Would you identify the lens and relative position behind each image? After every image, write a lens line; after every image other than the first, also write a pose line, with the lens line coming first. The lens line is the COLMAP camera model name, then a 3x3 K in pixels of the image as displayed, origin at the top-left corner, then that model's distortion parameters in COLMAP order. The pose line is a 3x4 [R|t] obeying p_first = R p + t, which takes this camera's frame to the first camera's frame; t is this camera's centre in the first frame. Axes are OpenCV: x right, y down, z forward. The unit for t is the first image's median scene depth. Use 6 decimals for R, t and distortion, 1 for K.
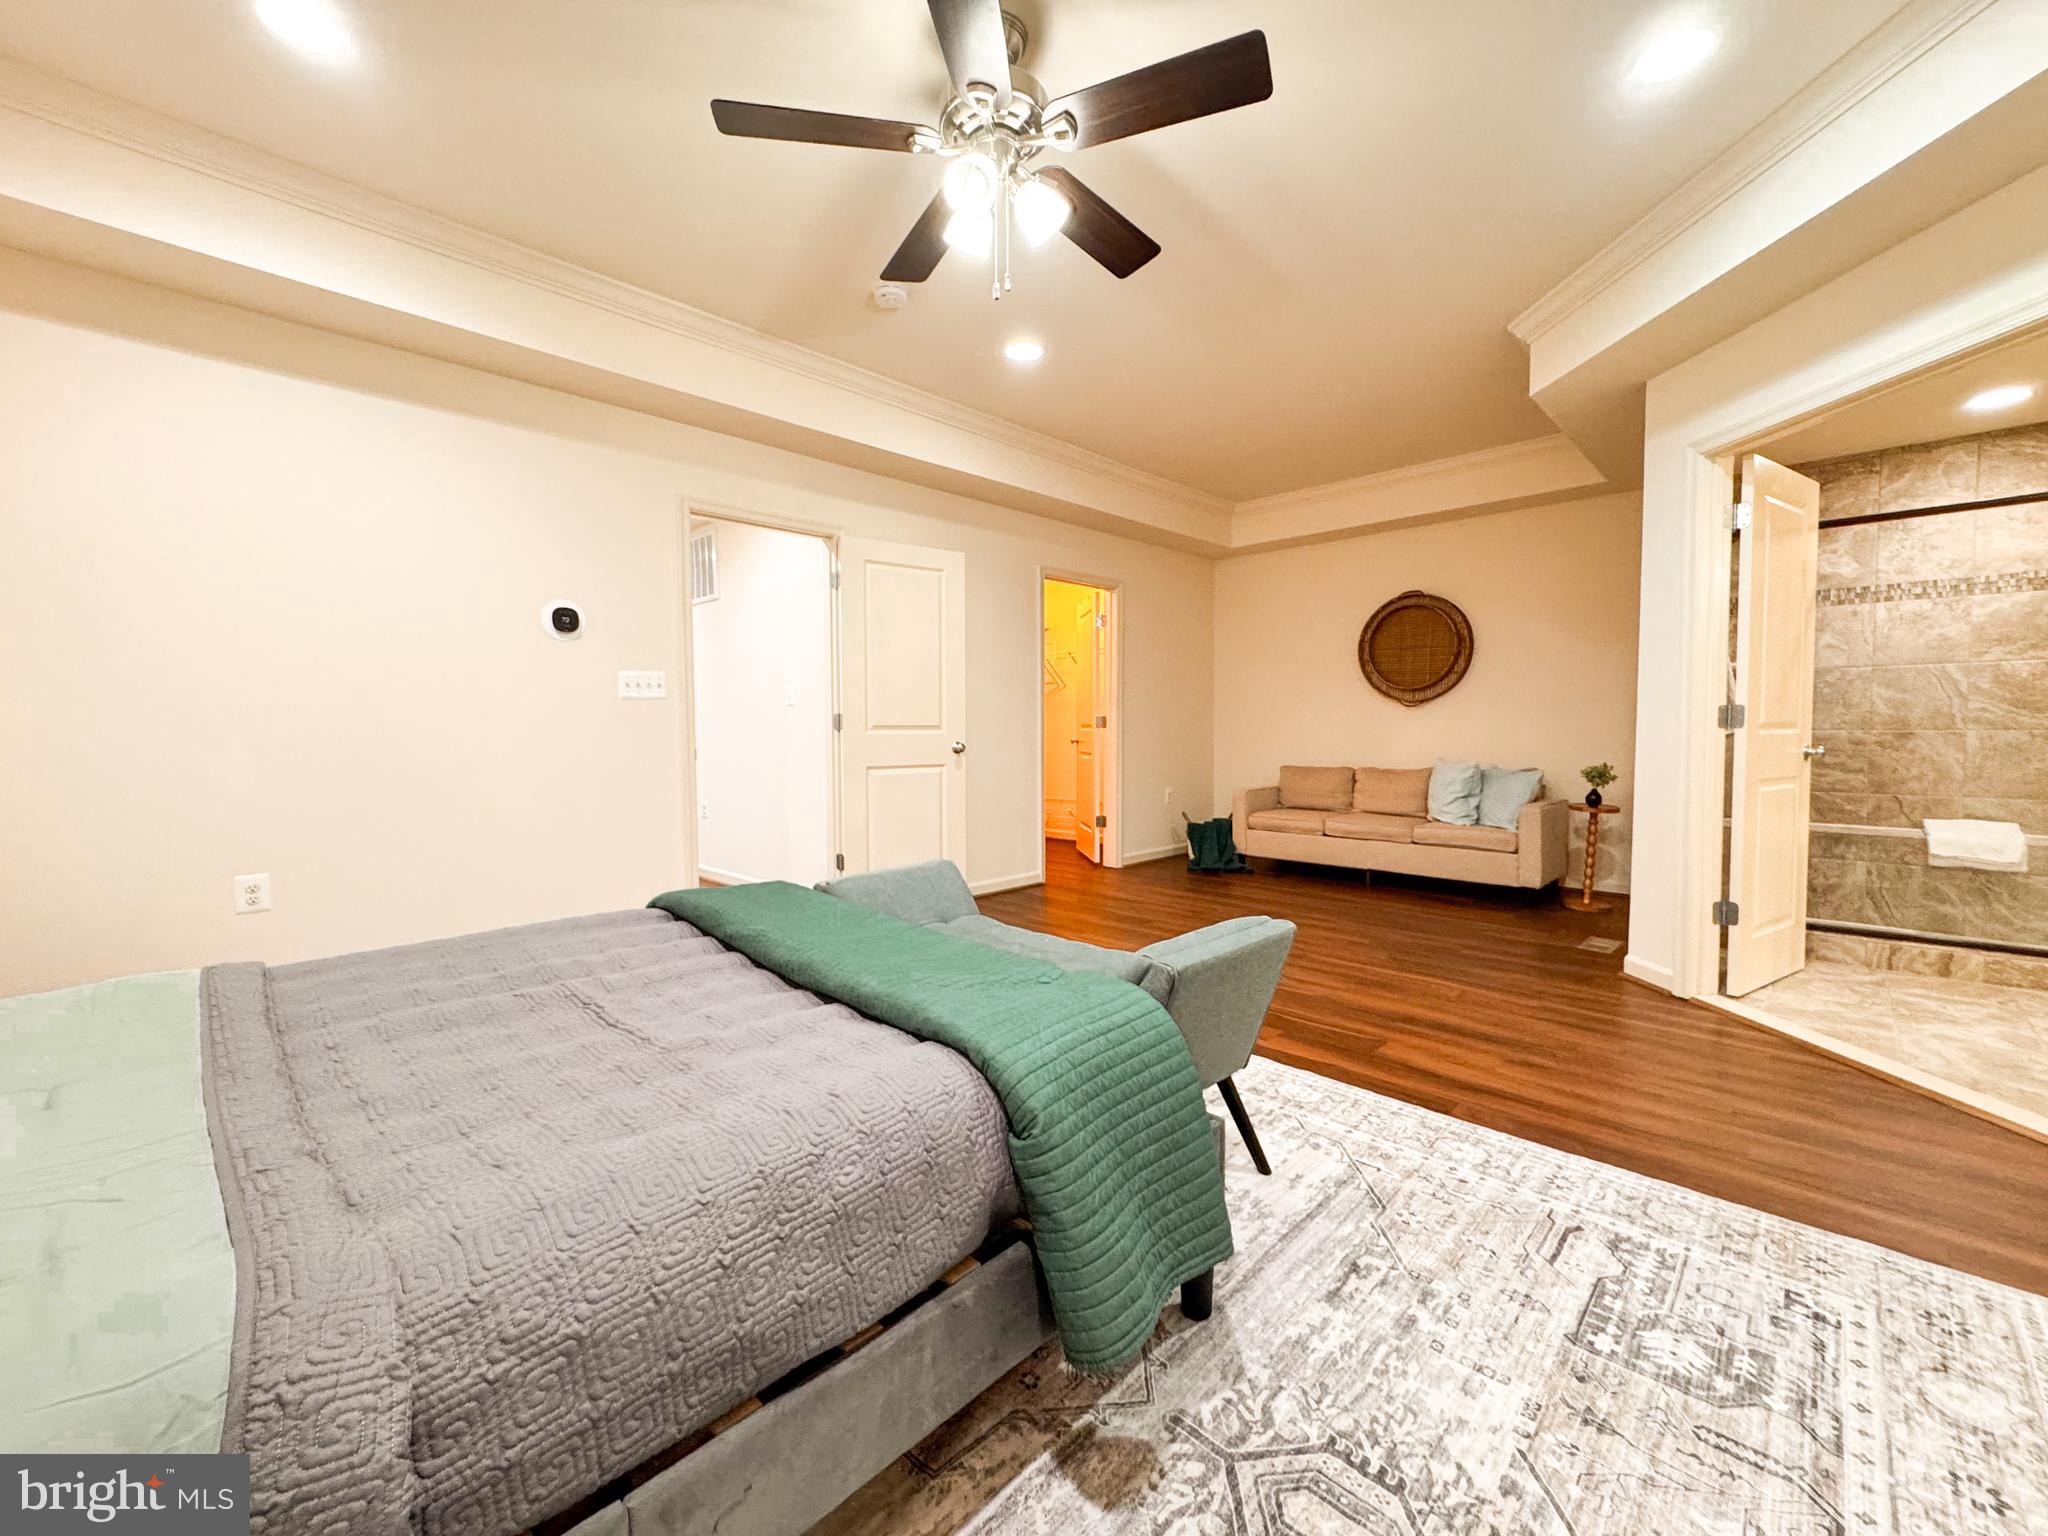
lens RADIAL K [[820.8, 0, 1023.4], [0, 820.8, 766.0], [0, 0, 1]] dist [-0.001443, -0.000075]
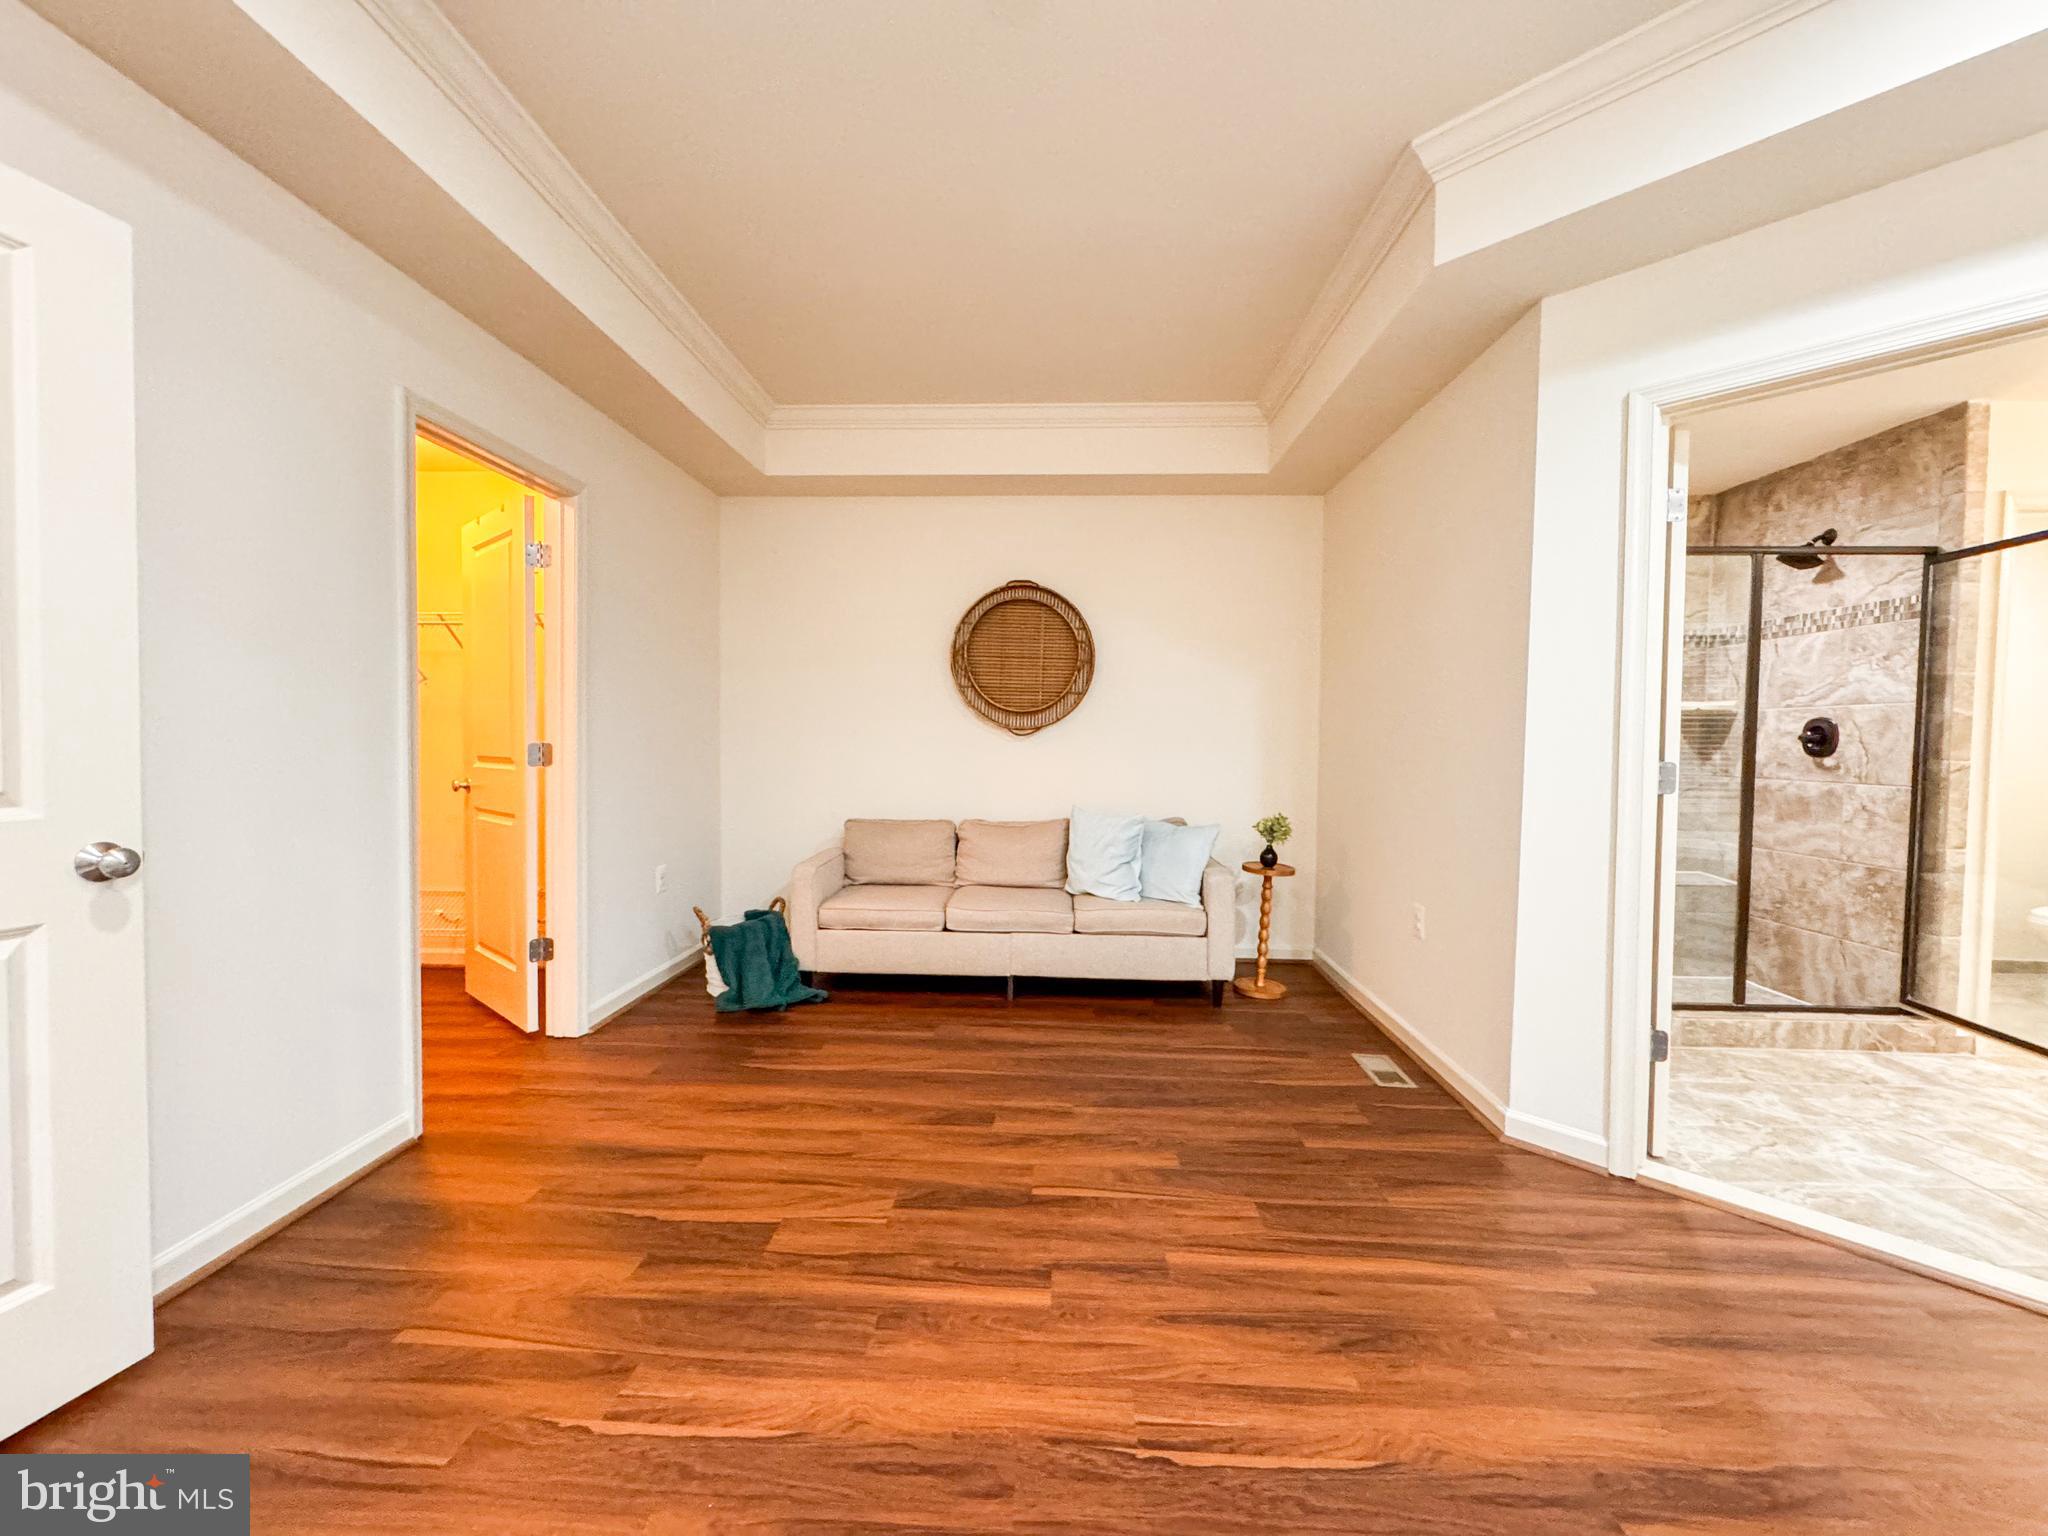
lens RADIAL K [[820.8, 0, 1023.4], [0, 820.8, 766.0], [0, 0, 1]] dist [-0.001443, -0.000075]
pose [[0.742300, -0.009177, 0.670005, -0.043371], [0.017501, 0.999831, -0.005695, -0.070055], [-0.669839, 0.015953, 0.742335, 0.766079]]
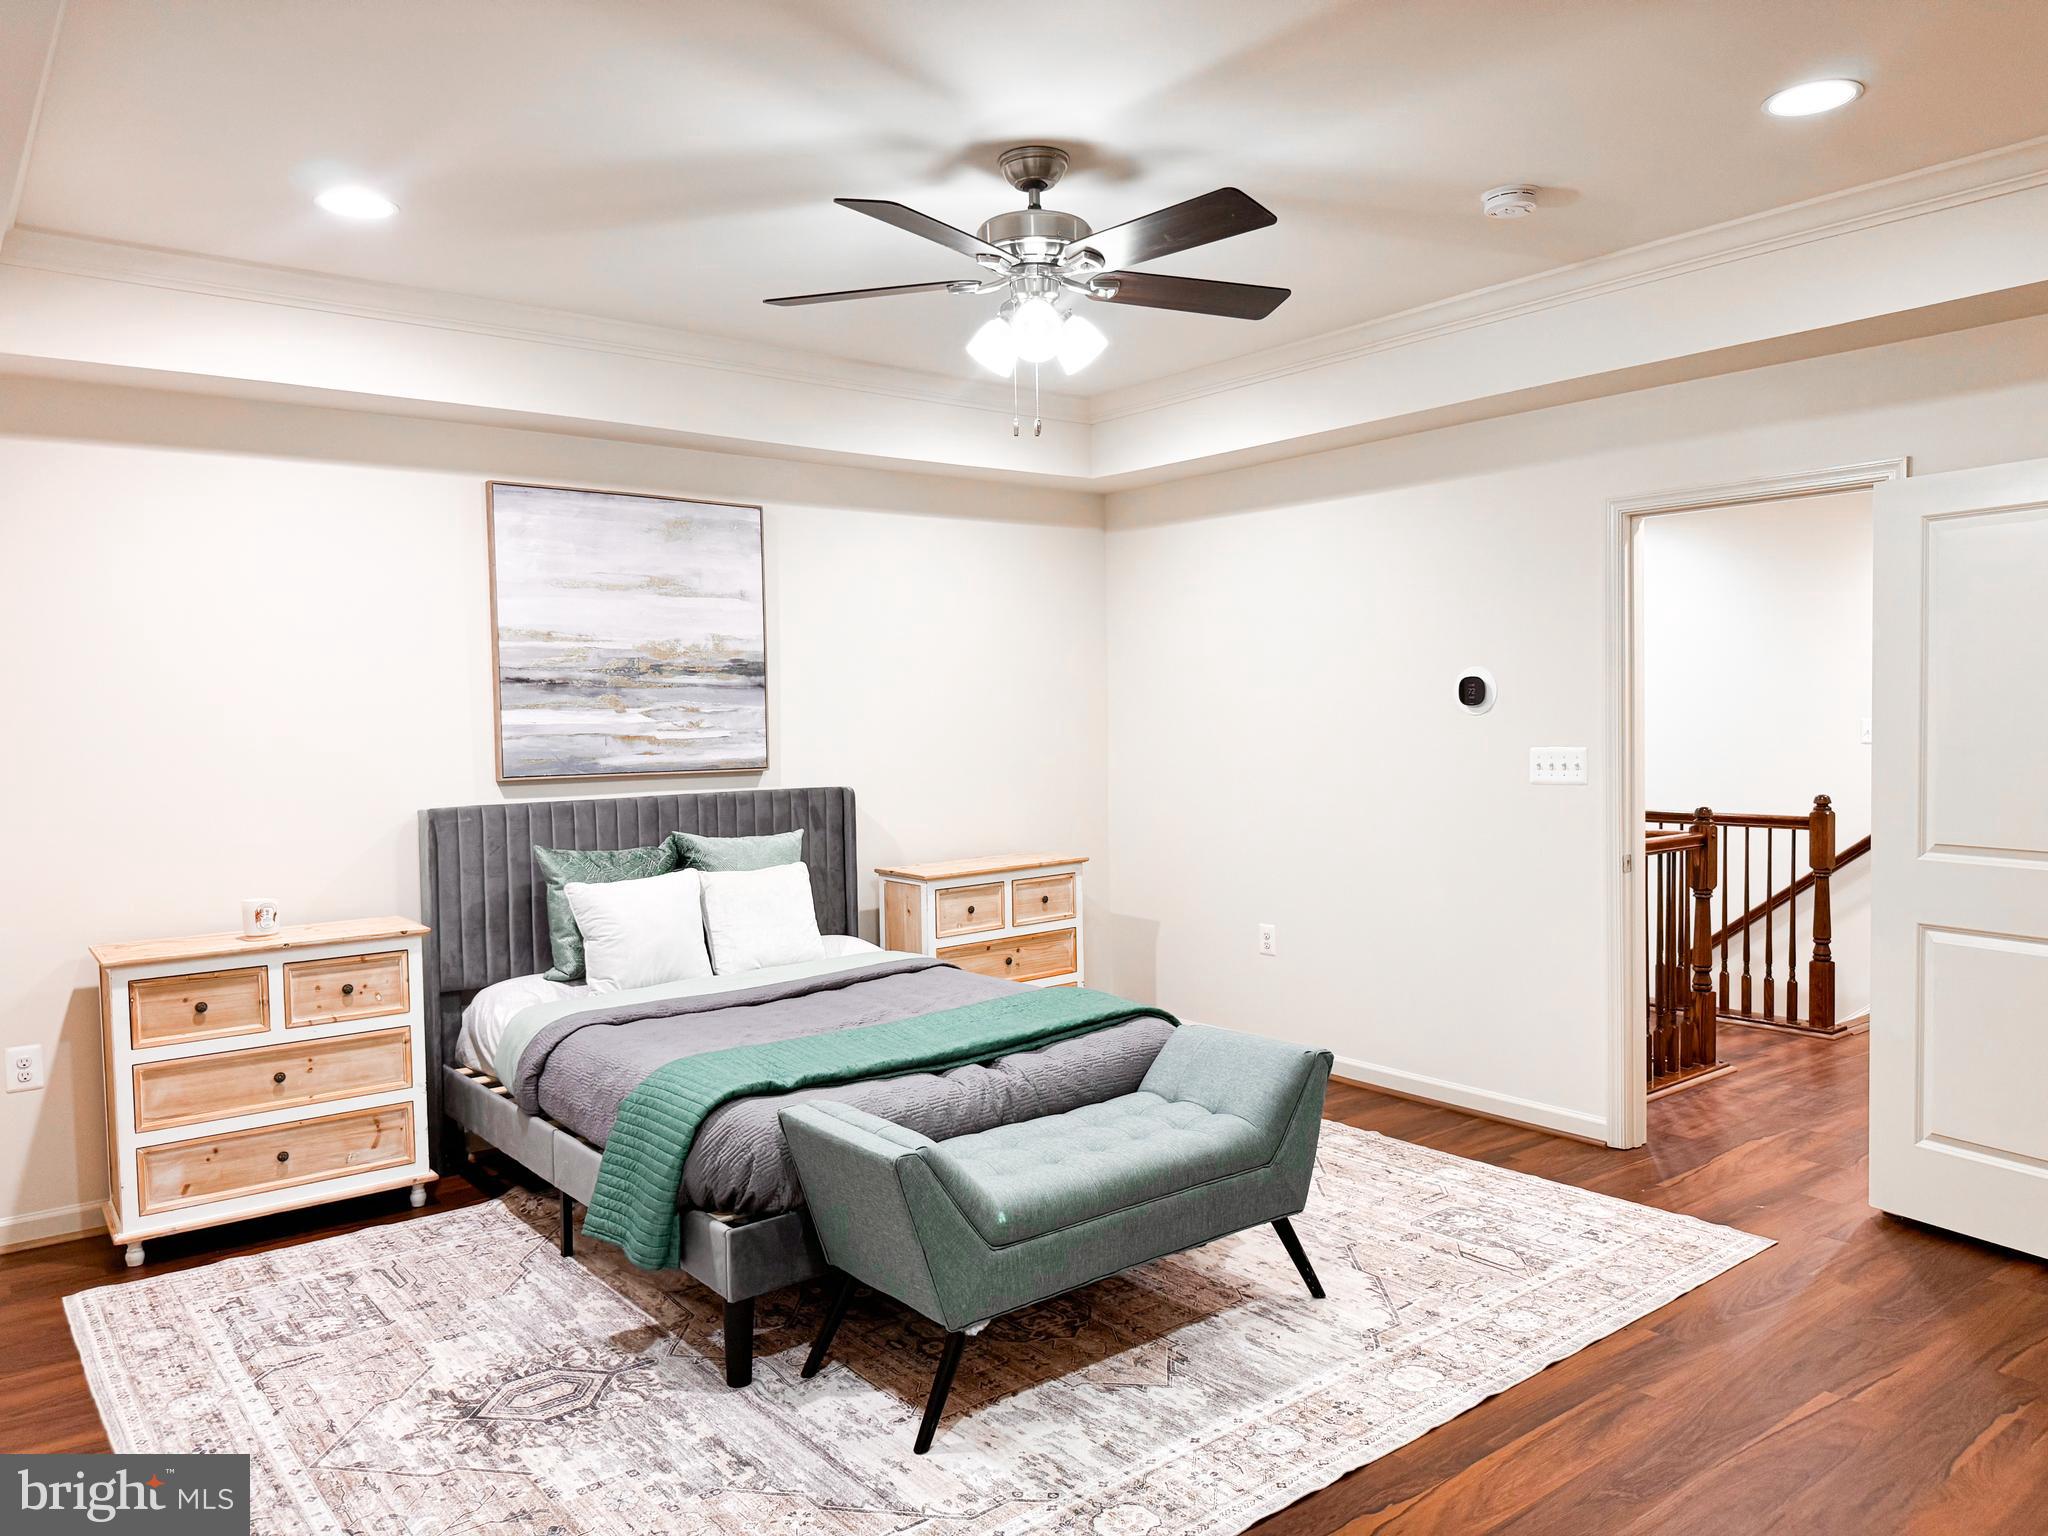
lens RADIAL K [[1447.1, 0, 1022.8], [0, 1447.1, 758.1], [0, 0, 1]] dist [0.081118, -0.141480]
pose [[-0.122593, 0.042257, -0.991557, 0.997014], [-0.028557, 0.998529, 0.046085, -0.164504], [0.992046, 0.033966, -0.121206, 0.721732]]
